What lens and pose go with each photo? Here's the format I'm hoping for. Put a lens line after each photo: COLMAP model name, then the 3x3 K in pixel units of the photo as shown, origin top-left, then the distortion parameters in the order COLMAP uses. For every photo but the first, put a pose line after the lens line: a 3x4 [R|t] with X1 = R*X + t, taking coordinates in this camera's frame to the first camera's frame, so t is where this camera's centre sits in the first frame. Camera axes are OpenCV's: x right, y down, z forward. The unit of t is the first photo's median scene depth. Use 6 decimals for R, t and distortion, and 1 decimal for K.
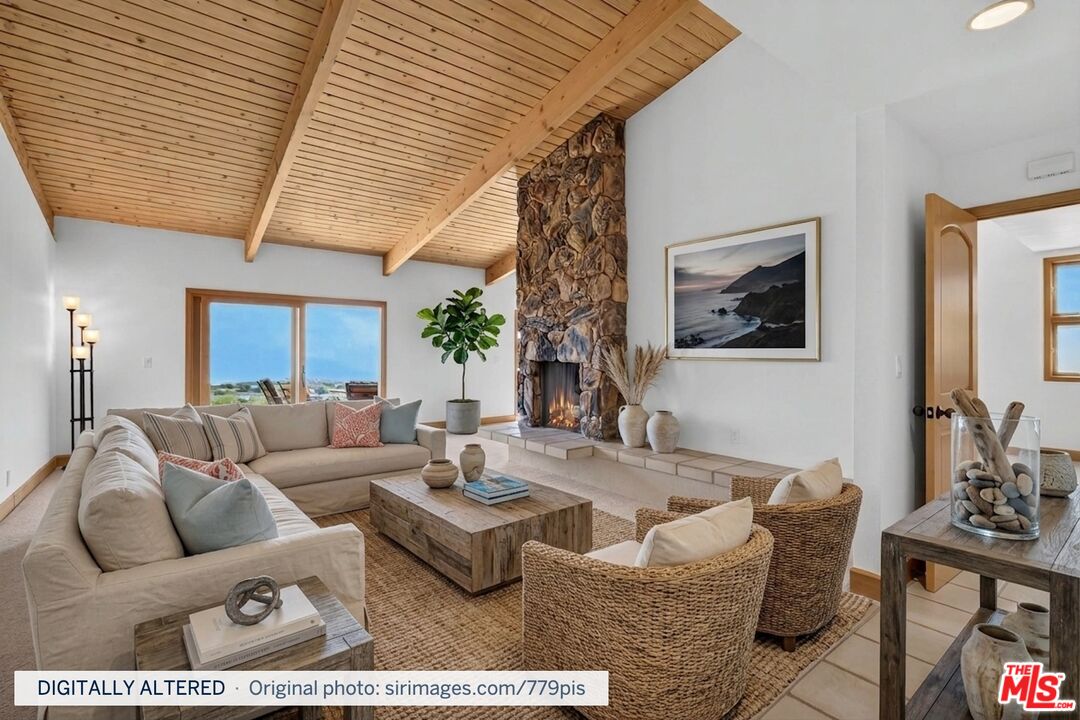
lens RADIAL K [[491.6, 0, 541.8], [0, 491.6, 354.7], [0, 0, 1]] dist [-0.007162, 0.001301]
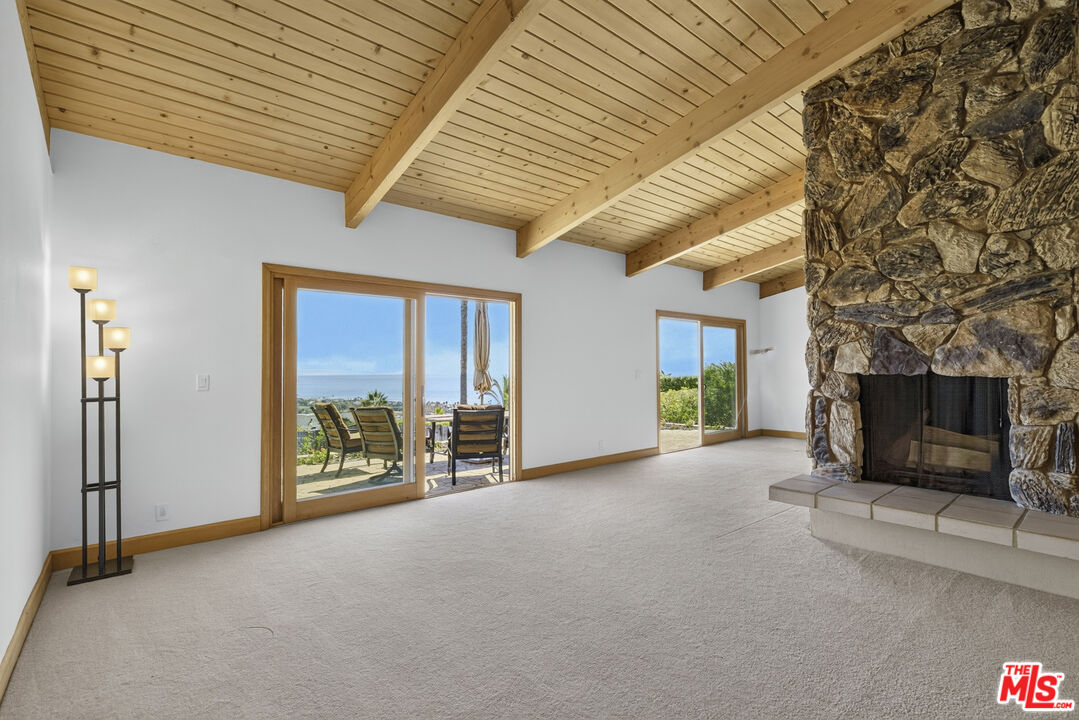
lens RADIAL K [[491.1, 0, 534.7], [0, 491.1, 364.9], [0, 0, 1]] dist [-0.007162, 0.001301]
pose [[0.999166, -0.007685, 0.040094, -0.461324], [0.008089, 0.999918, -0.009914, 0.002677], [-0.040015, 0.010230, 0.999147, 0.413515]]
